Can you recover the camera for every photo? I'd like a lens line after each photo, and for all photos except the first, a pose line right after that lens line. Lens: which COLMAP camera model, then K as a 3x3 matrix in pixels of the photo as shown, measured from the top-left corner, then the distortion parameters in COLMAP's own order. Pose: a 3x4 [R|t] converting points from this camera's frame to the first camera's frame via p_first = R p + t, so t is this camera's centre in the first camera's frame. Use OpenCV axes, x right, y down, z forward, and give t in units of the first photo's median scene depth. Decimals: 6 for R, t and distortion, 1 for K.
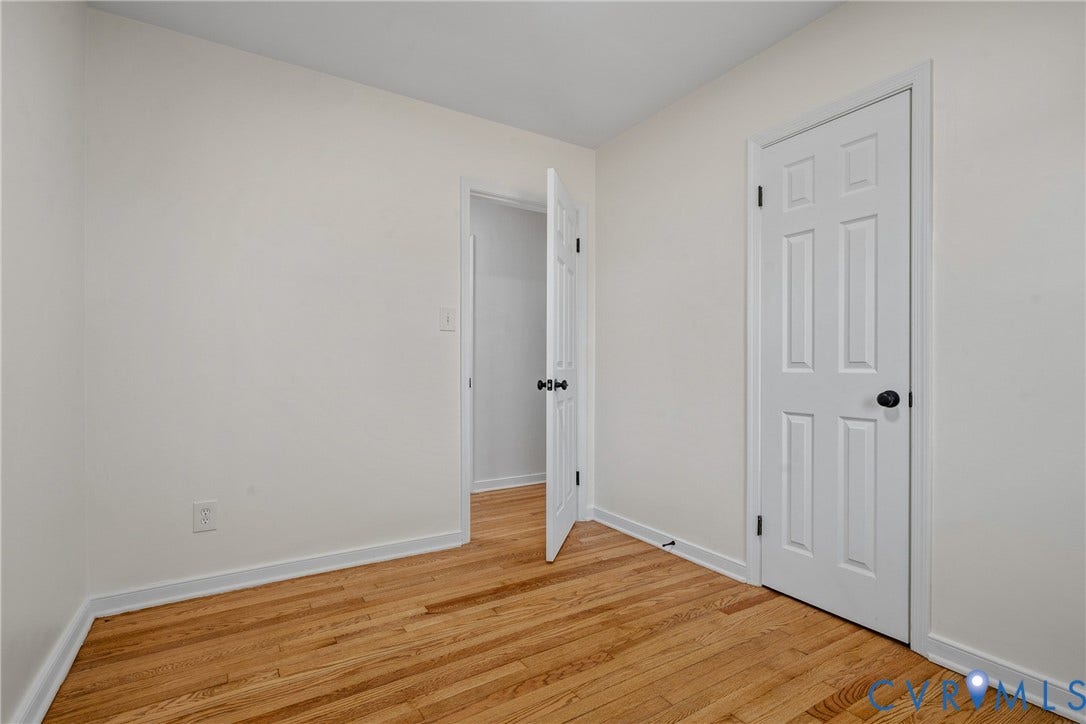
lens RADIAL K [[512.5, 0, 543.0], [0, 512.5, 362.0], [0, 0, 1]] dist [0.002178, 0.000285]
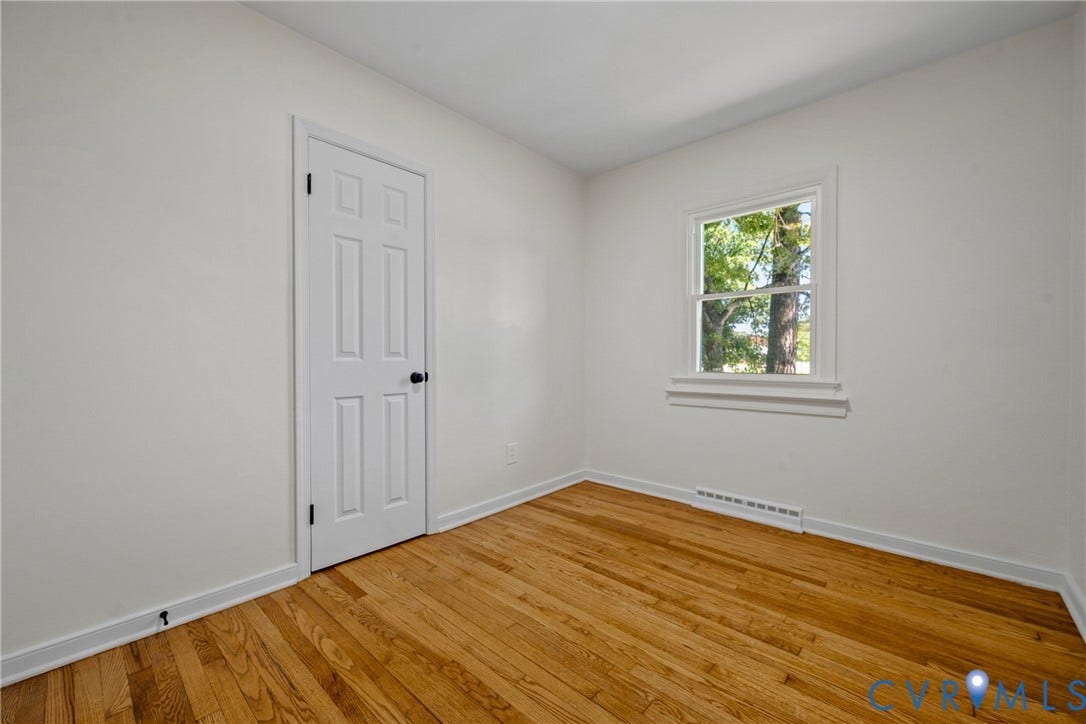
lens RADIAL K [[435.0, 0, 541.0], [0, 435.0, 356.3], [0, 0, 1]] dist [0.001841, -0.000076]
pose [[-0.273612, 0.003353, 0.961834, -0.570313], [-0.010292, 0.999926, -0.006414, 0.012810], [-0.961785, -0.011655, -0.273557, 0.888114]]
